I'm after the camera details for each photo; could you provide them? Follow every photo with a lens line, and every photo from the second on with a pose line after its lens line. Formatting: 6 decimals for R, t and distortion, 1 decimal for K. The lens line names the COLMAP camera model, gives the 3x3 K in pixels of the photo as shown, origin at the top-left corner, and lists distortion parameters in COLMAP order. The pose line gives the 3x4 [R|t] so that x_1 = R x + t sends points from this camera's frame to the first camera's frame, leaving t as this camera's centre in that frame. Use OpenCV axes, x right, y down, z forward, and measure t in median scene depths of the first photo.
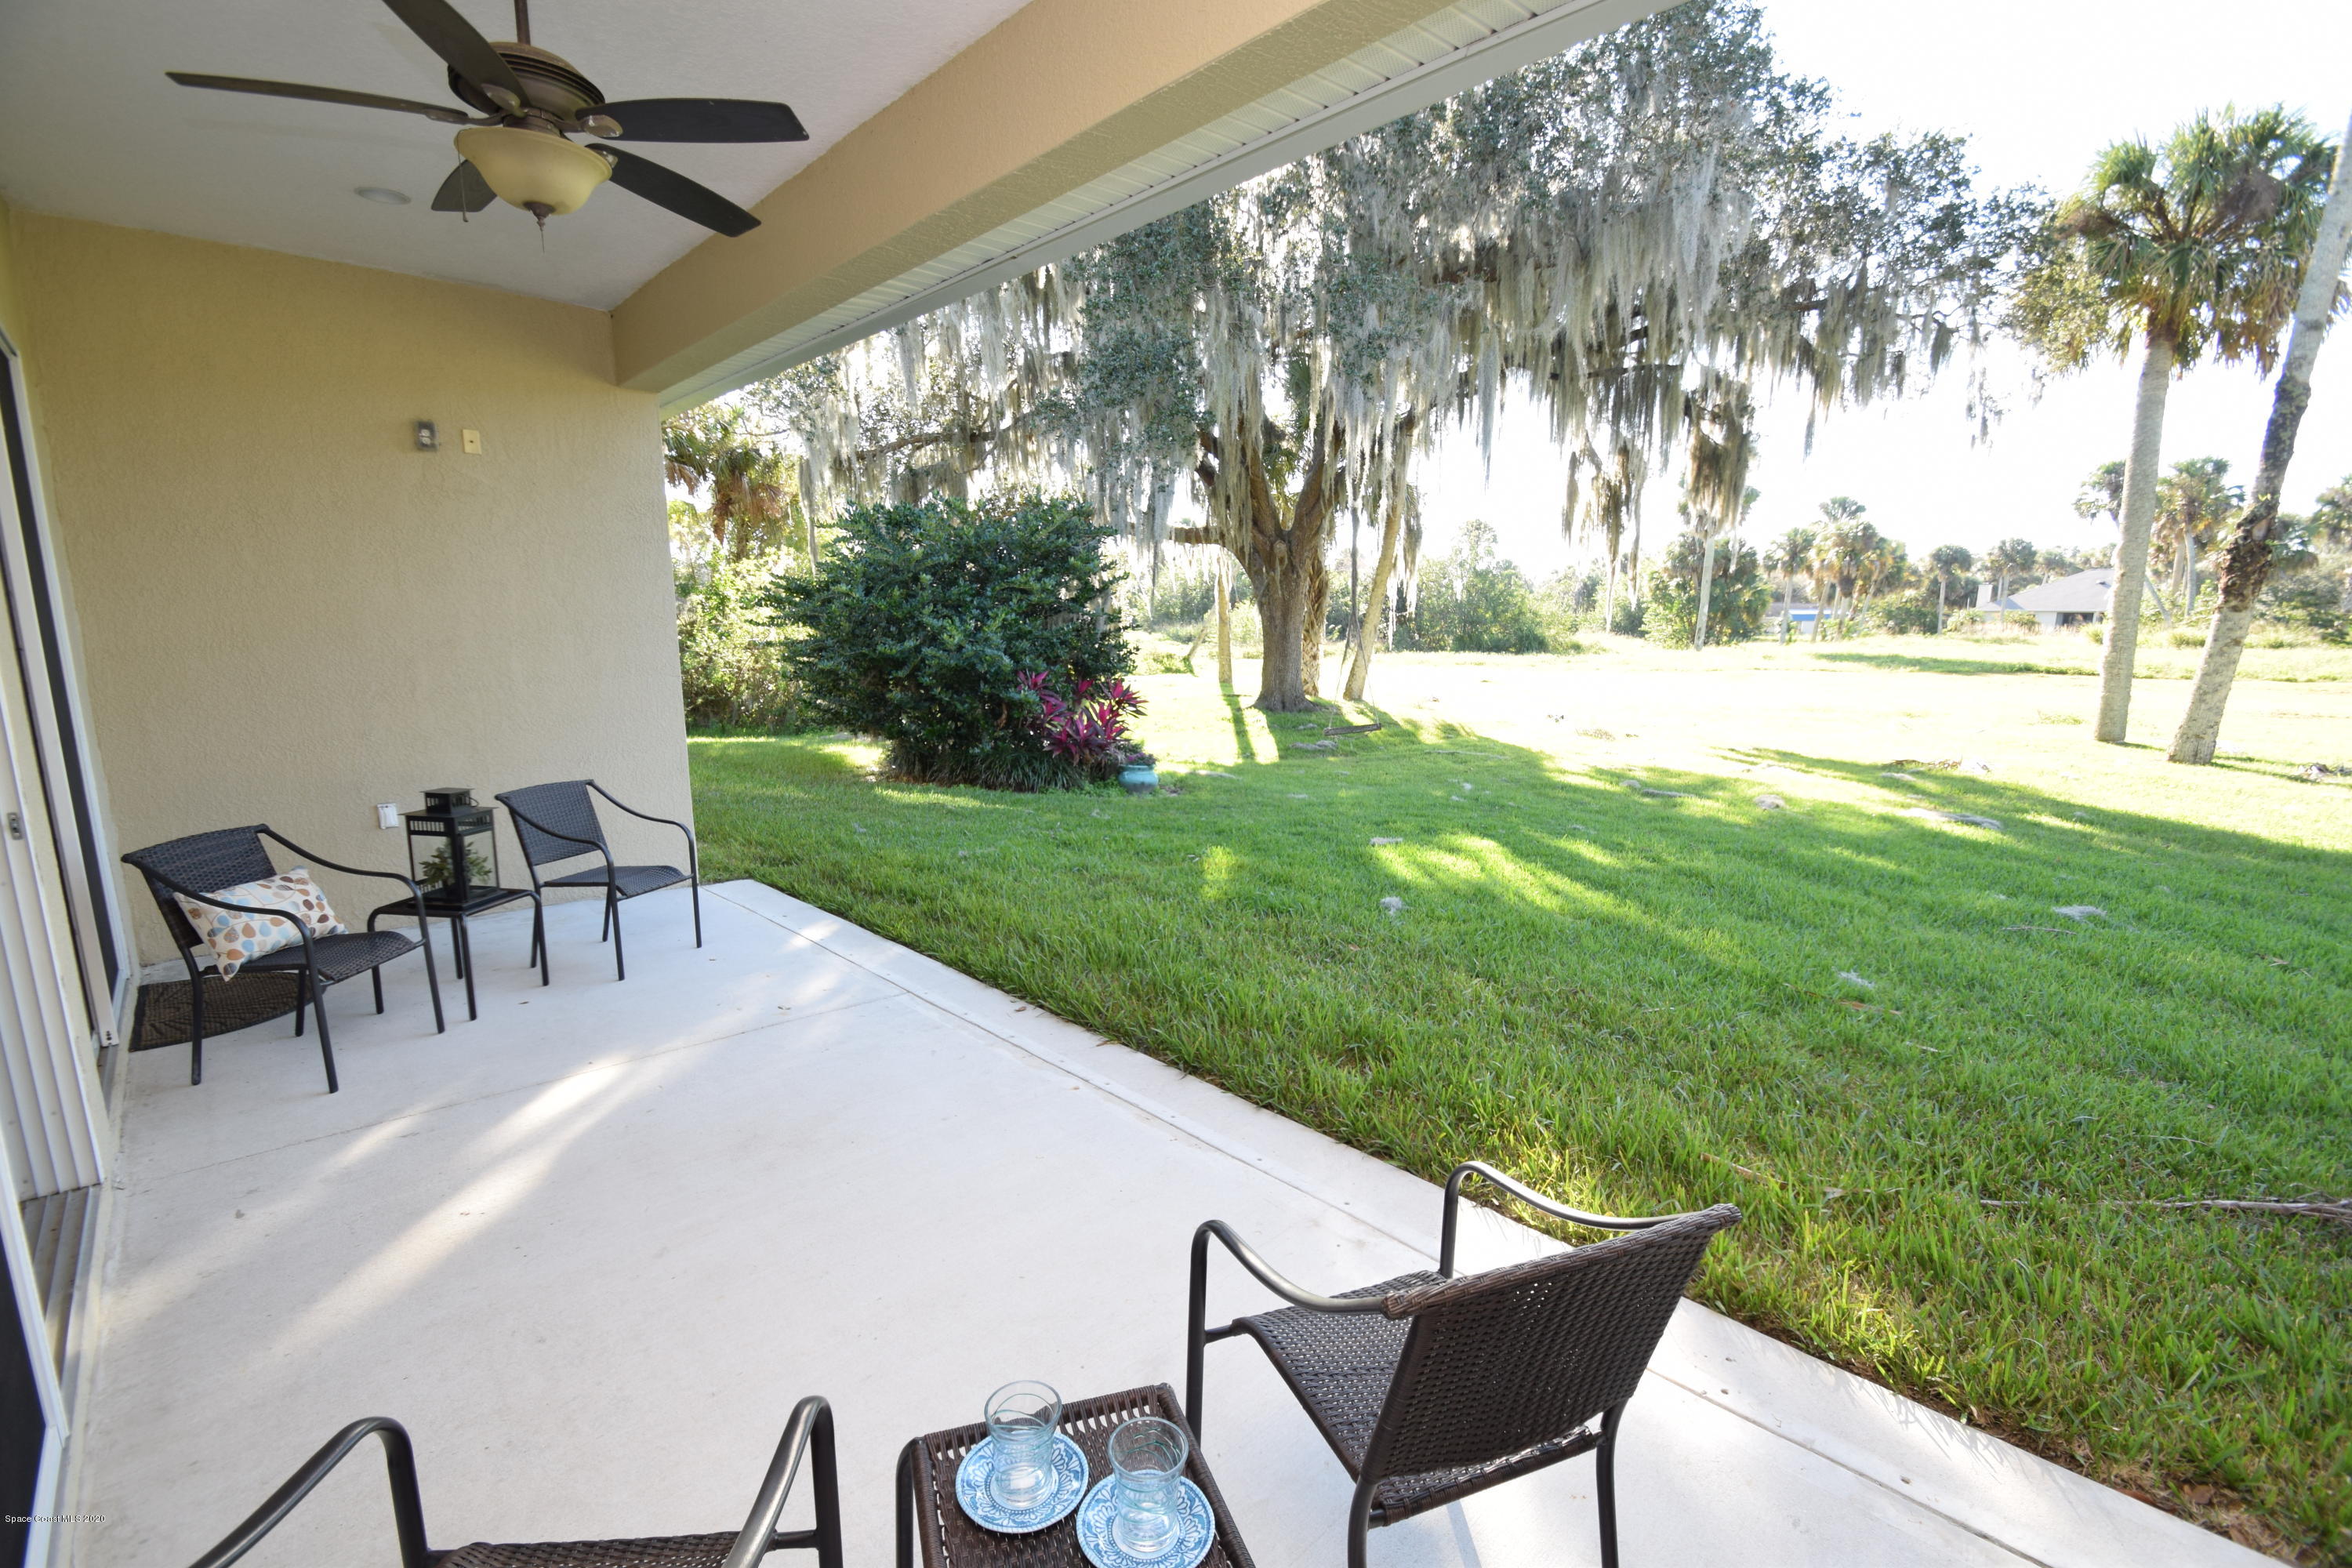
lens RADIAL K [[1037.3, 0, 1180.4], [0, 1037.3, 818.0], [0, 0, 1]] dist [0.012925, -0.012606]
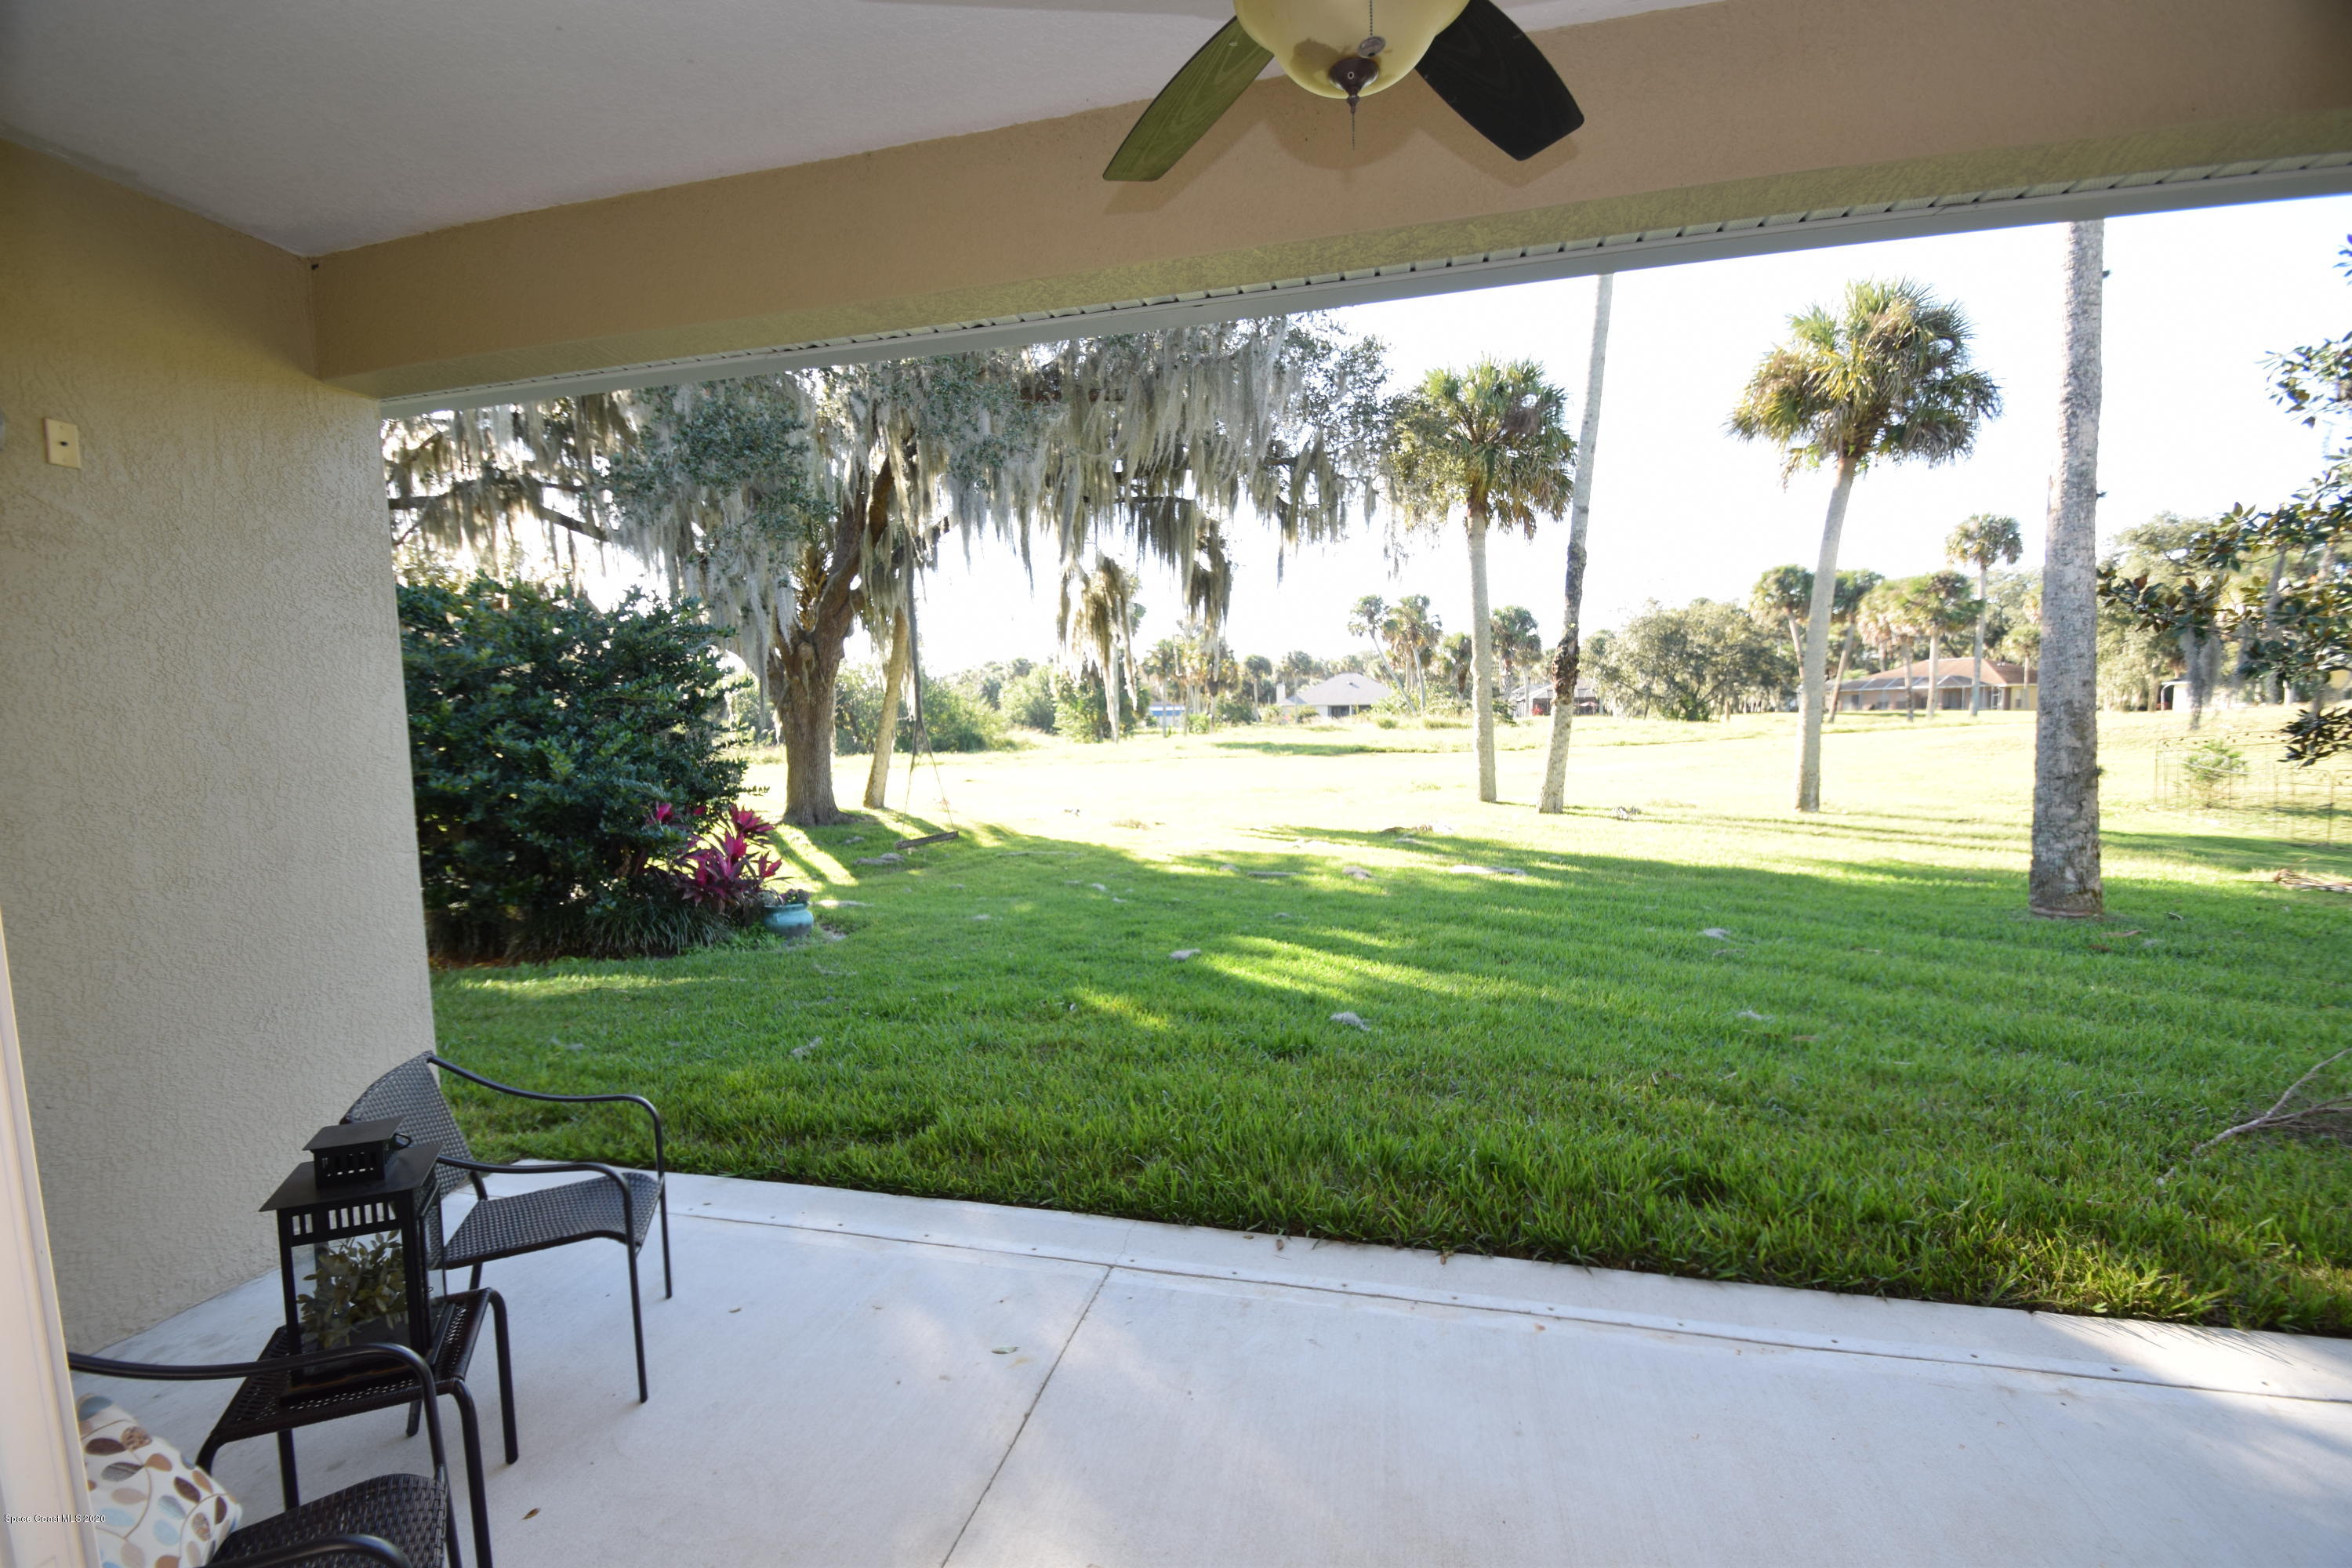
lens RADIAL K [[1025.4, 0, 1161.6], [0, 1025.4, 824.1], [0, 0, 1]] dist [0.010355, -0.011742]
pose [[0.845345, -0.075608, 0.528843, -0.122888], [0.121539, 0.991194, -0.052569, -0.019389], [-0.520211, 0.108714, 0.847090, 0.074078]]
